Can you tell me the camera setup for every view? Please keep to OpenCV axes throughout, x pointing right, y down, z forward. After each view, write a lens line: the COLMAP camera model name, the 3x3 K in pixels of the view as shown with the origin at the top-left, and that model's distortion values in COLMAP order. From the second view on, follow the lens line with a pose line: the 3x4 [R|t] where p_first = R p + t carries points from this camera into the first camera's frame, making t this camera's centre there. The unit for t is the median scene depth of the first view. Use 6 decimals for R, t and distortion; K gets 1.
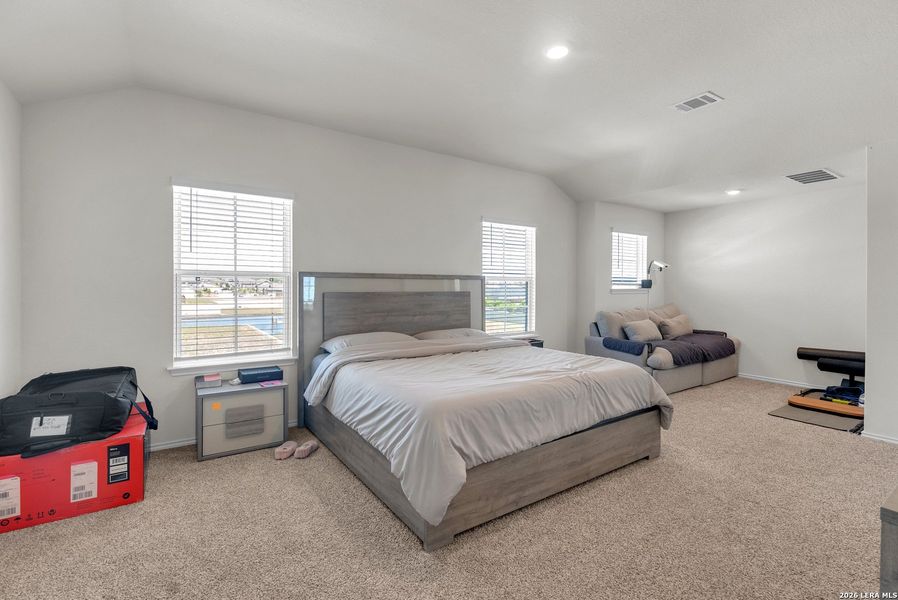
lens RADIAL K [[413.3, 0, 446.4], [0, 413.3, 290.9], [0, 0, 1]] dist [0.000199, 0.000498]
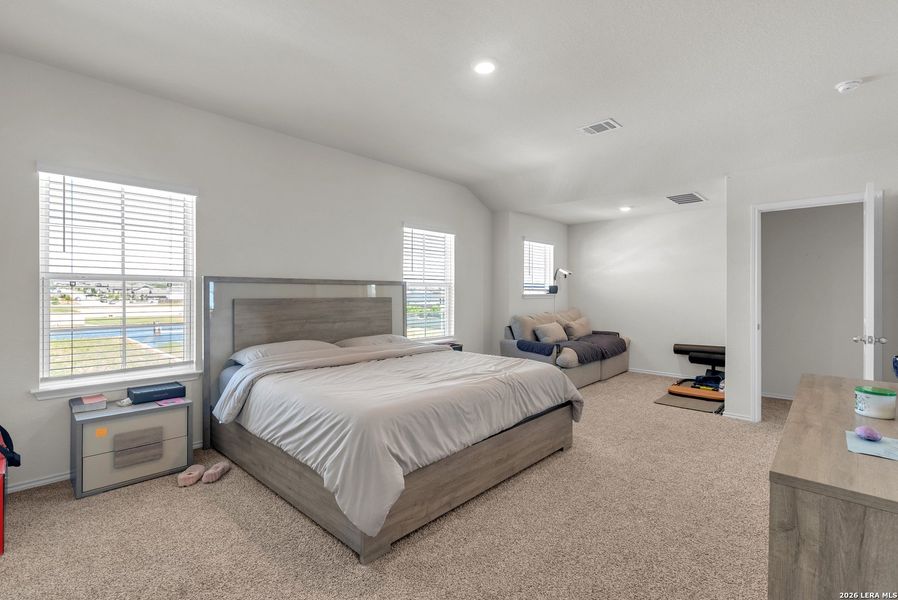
lens RADIAL K [[413.8, 0, 450.2], [0, 413.8, 295.9], [0, 0, 1]] dist [-0.000125, 0.000673]
pose [[0.974922, -0.003172, 0.222525, -0.038048], [0.003410, 0.999994, -0.000685, -0.000659], [-0.222521, 0.001427, 0.974927, 0.001218]]
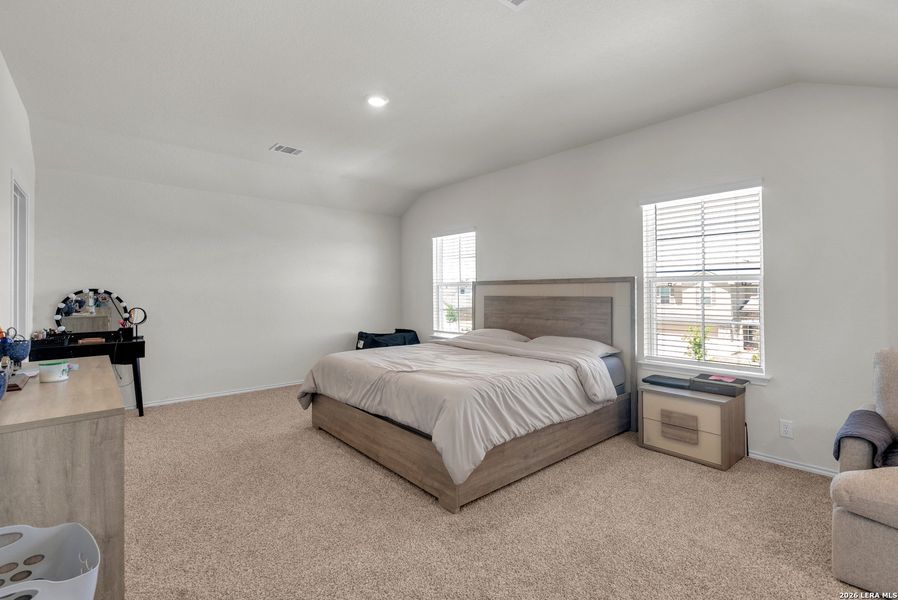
lens RADIAL K [[413.8, 0, 450.2], [0, 413.8, 295.9], [0, 0, 1]] dist [-0.000125, 0.000673]
pose [[0.110774, 0.004825, -0.993834, 1.177862], [-0.005258, 0.999977, 0.004268, -0.002124], [0.993832, 0.004753, 0.110797, 0.844784]]
